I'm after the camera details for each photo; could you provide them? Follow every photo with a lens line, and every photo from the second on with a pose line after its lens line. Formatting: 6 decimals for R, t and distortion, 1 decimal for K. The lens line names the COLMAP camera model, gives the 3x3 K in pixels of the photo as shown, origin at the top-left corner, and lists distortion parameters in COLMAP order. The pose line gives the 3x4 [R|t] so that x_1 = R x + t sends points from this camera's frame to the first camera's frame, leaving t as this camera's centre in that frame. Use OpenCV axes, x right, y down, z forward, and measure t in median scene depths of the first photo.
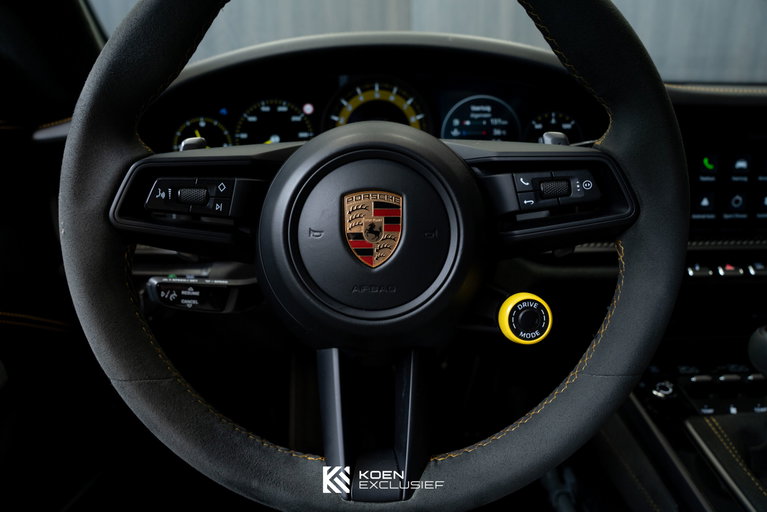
lens RADIAL K [[529.2, 0, 383.5], [0, 529.2, 256.0], [0, 0, 1]] dist [-0.174280, 0.112081]
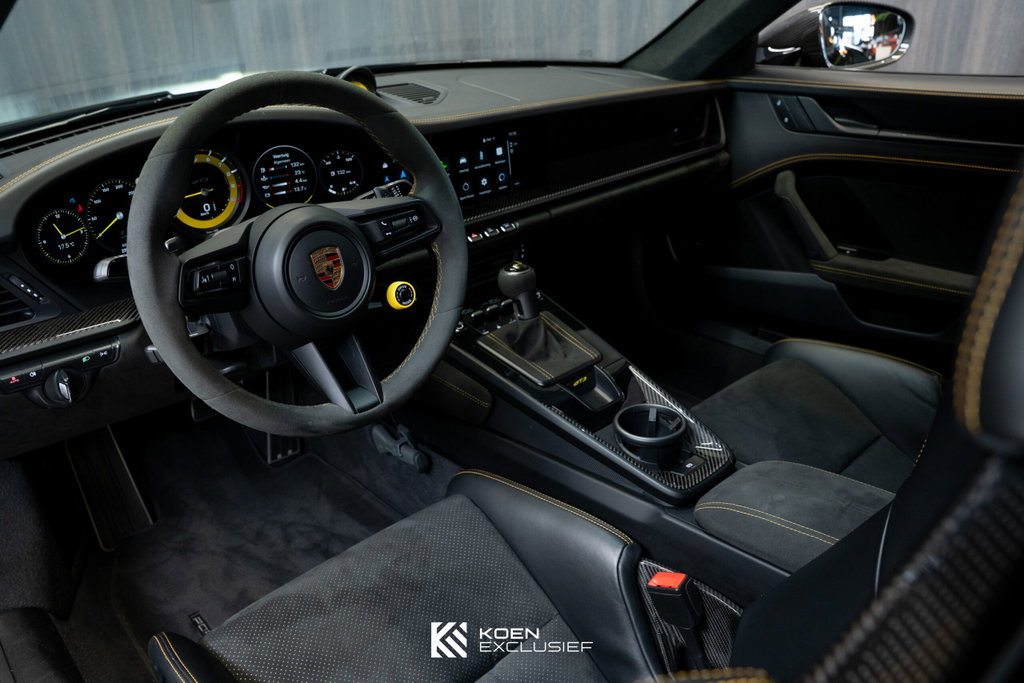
lens RADIAL K [[822.0, 0, 512.0], [0, 822.0, 341.5], [0, 0, 1]] dist [-0.094637, 0.001856]
pose [[0.737243, -0.298350, 0.606184, -0.727234], [0.222614, 0.954384, 0.198982, -0.125055], [-0.637899, -0.011753, 0.770030, -0.870517]]
